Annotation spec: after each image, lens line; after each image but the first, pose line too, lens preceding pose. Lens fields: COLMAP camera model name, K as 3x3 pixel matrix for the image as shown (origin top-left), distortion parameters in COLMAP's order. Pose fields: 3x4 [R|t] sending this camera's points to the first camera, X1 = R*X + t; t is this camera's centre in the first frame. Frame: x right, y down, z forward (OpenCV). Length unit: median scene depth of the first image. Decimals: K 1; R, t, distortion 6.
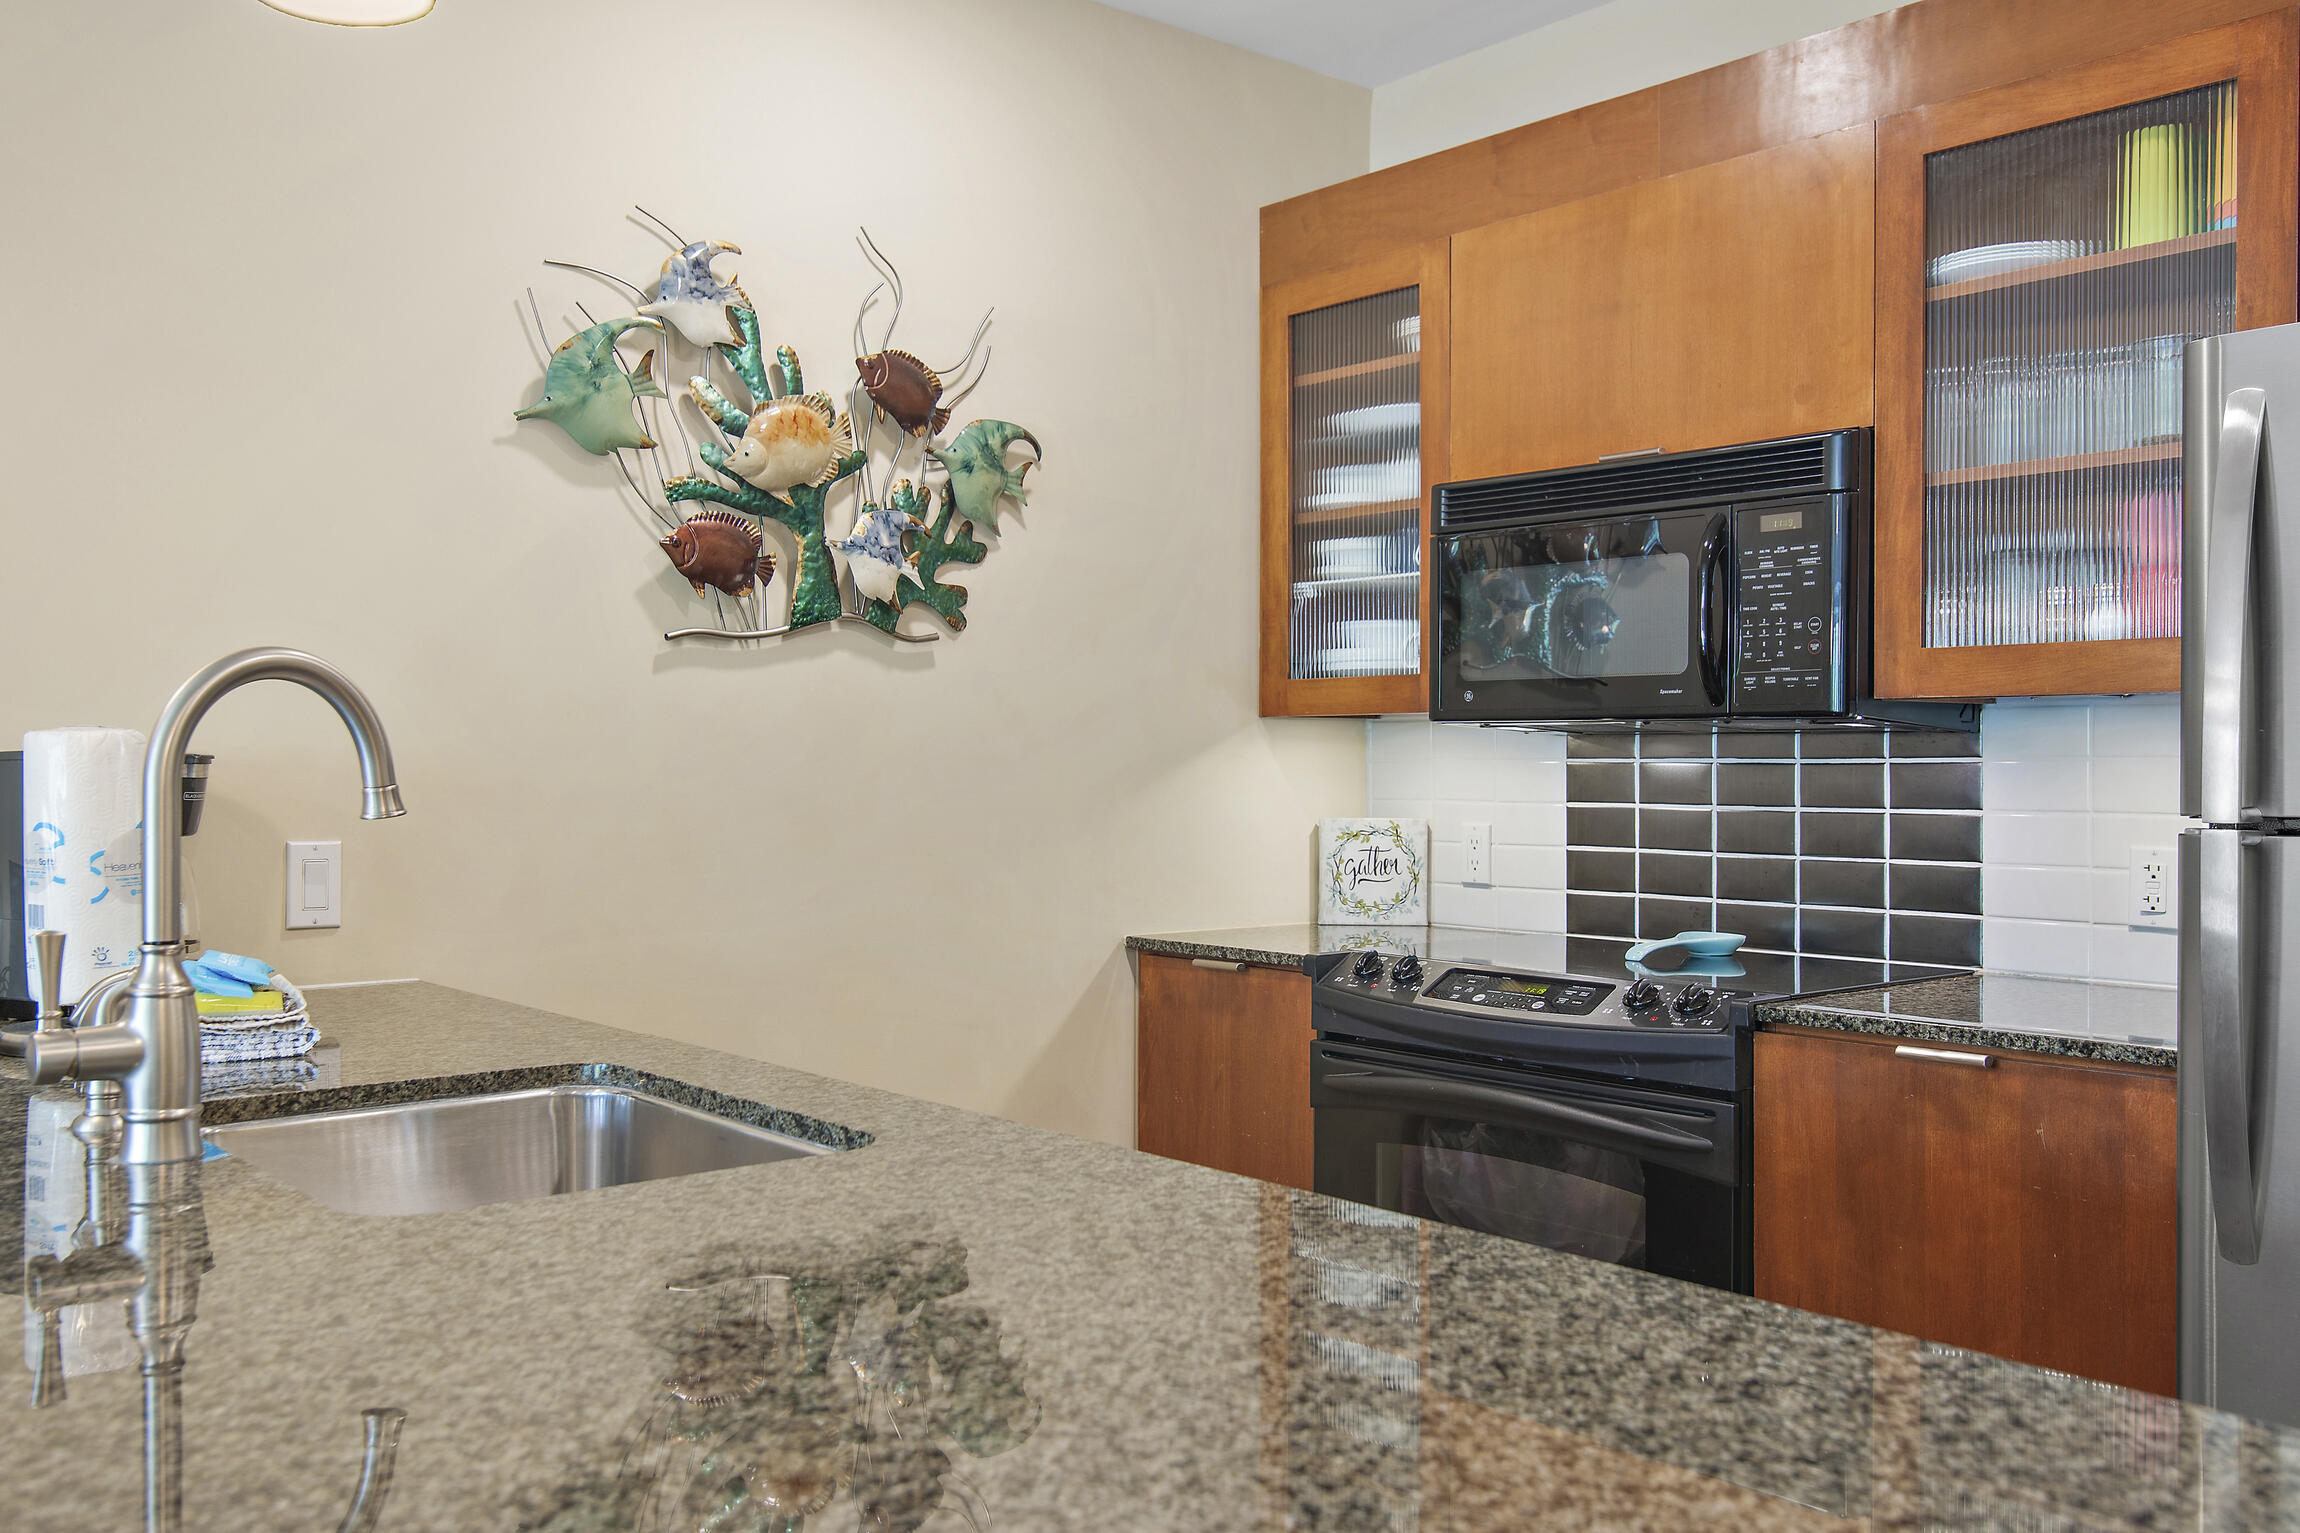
lens RADIAL K [[1932.1, 0, 1204.0], [0, 1932.1, 752.4], [0, 0, 1]] dist [0.017942, -0.007410]
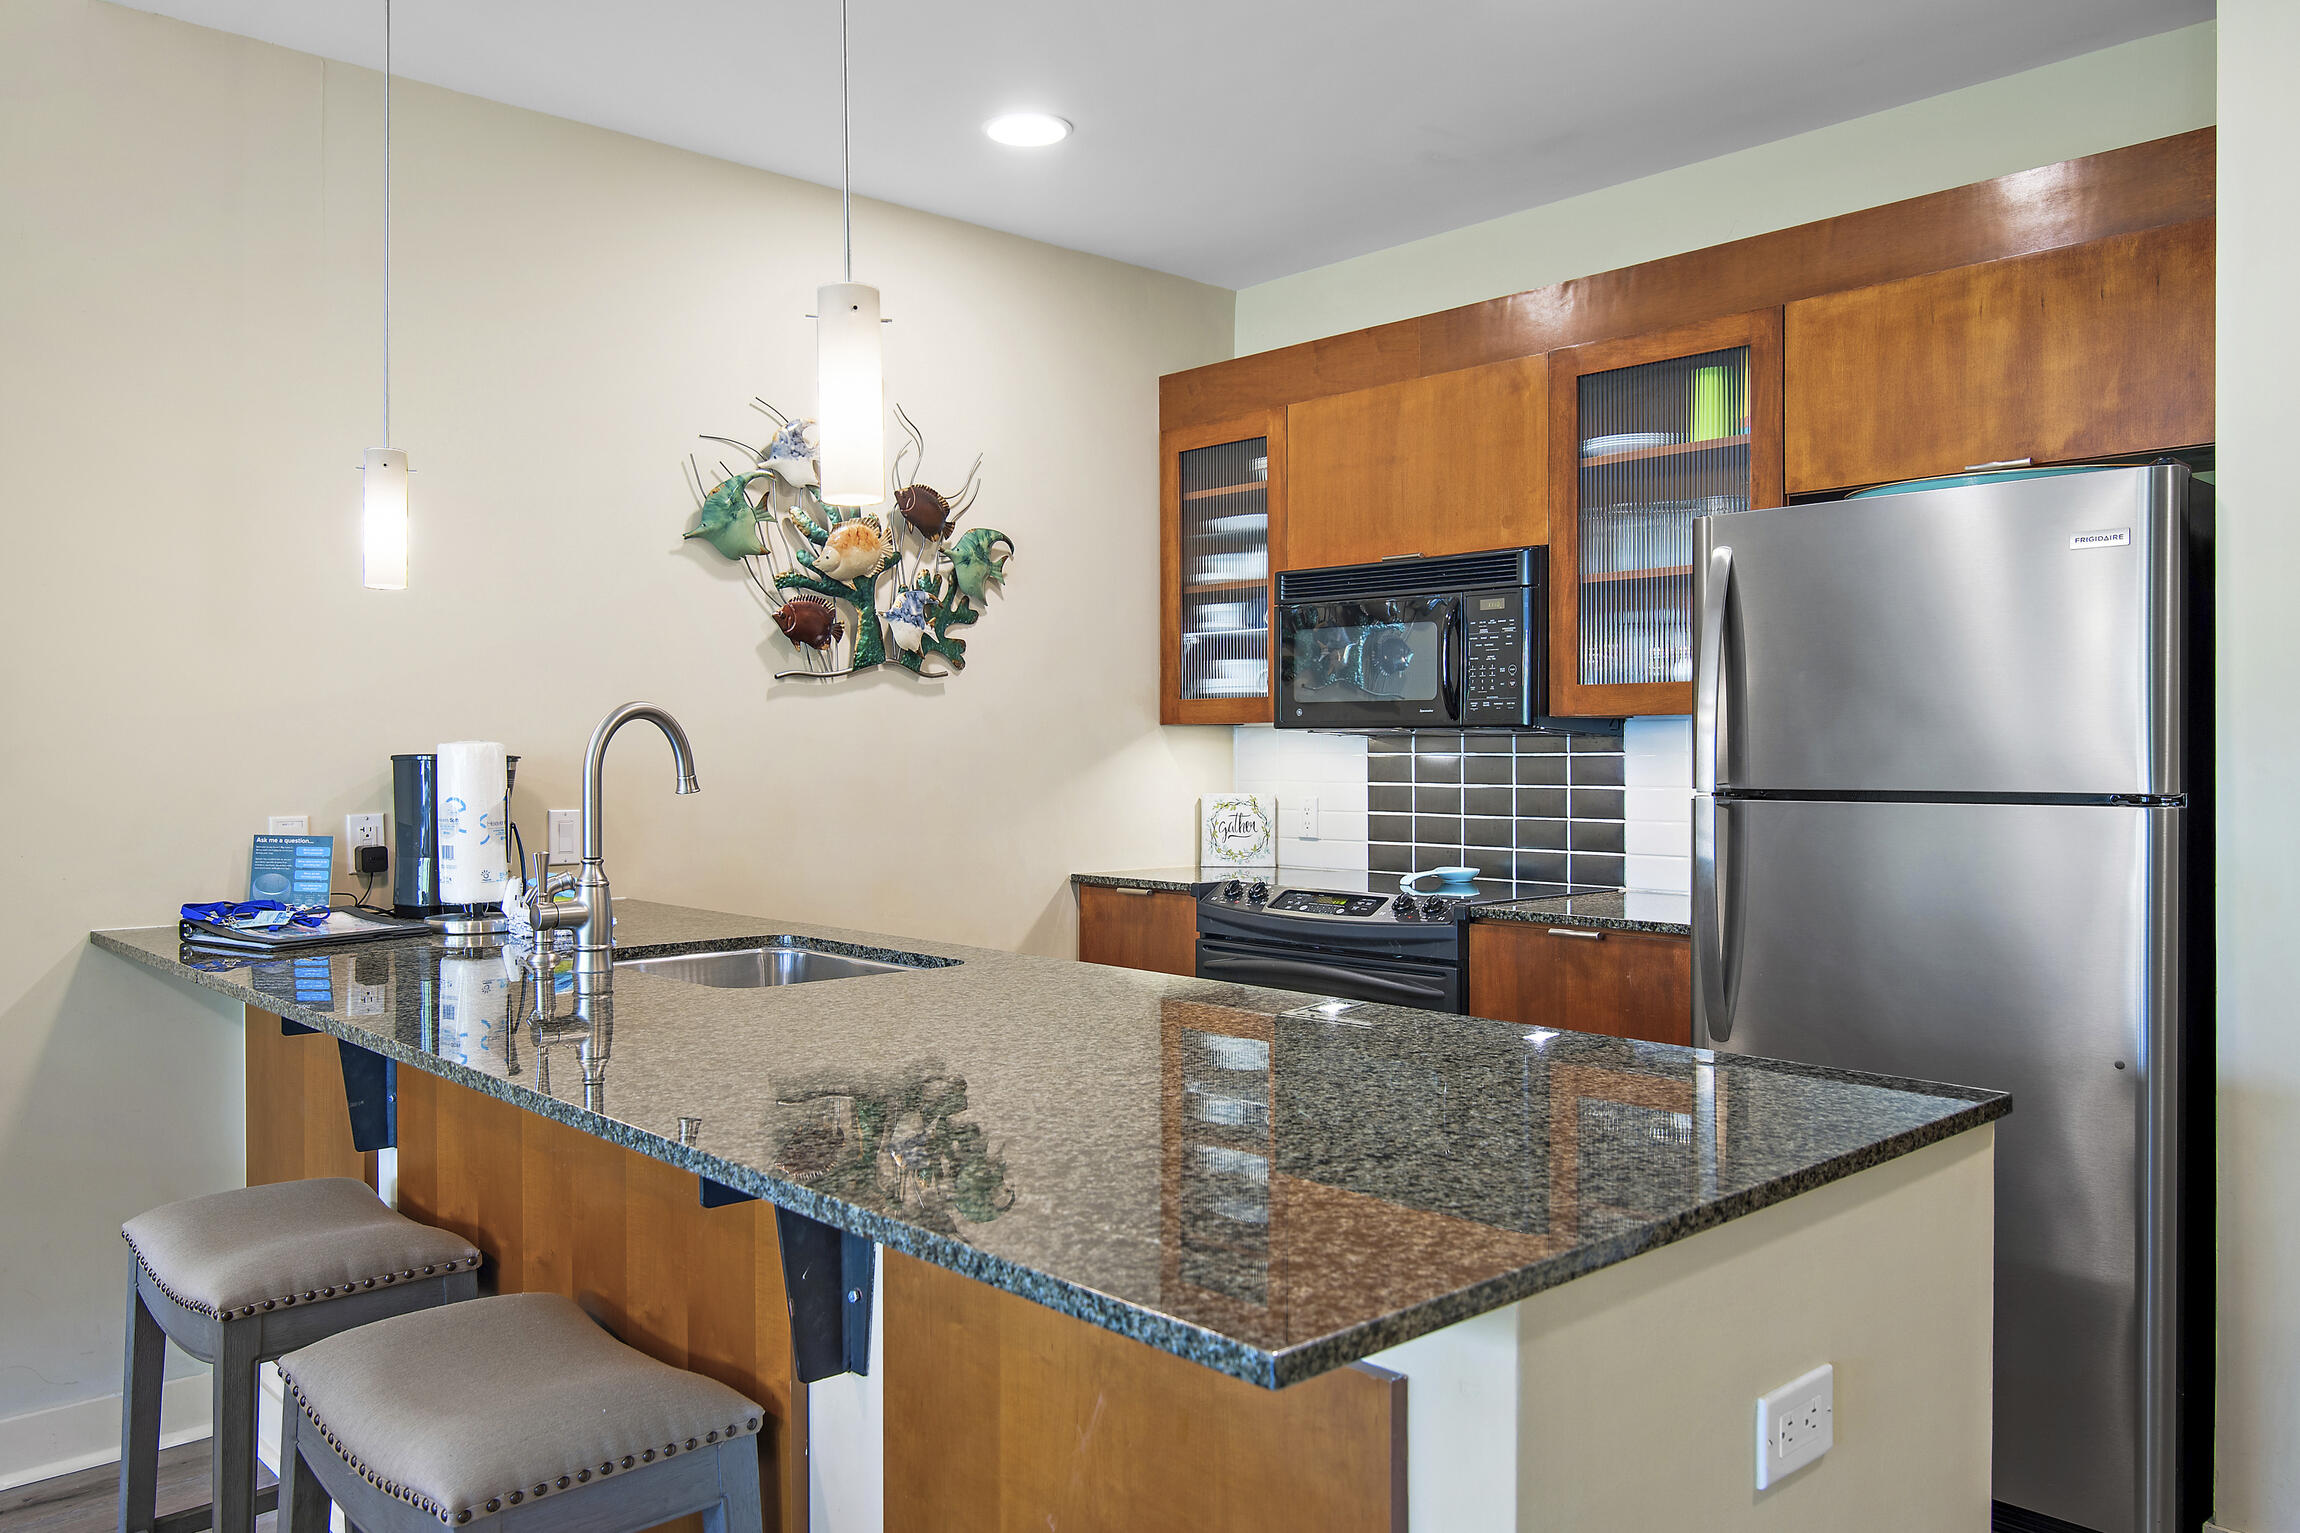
lens RADIAL K [[1673.2, 0, 1148.3], [0, 1673.2, 765.2], [0, 0, 1]] dist [0.004269, 0.001593]
pose [[0.999637, -0.003534, 0.026712, -0.017698], [0.003142, 0.999887, 0.014722, -0.007997], [-0.026761, -0.014633, 0.999535, -0.331678]]
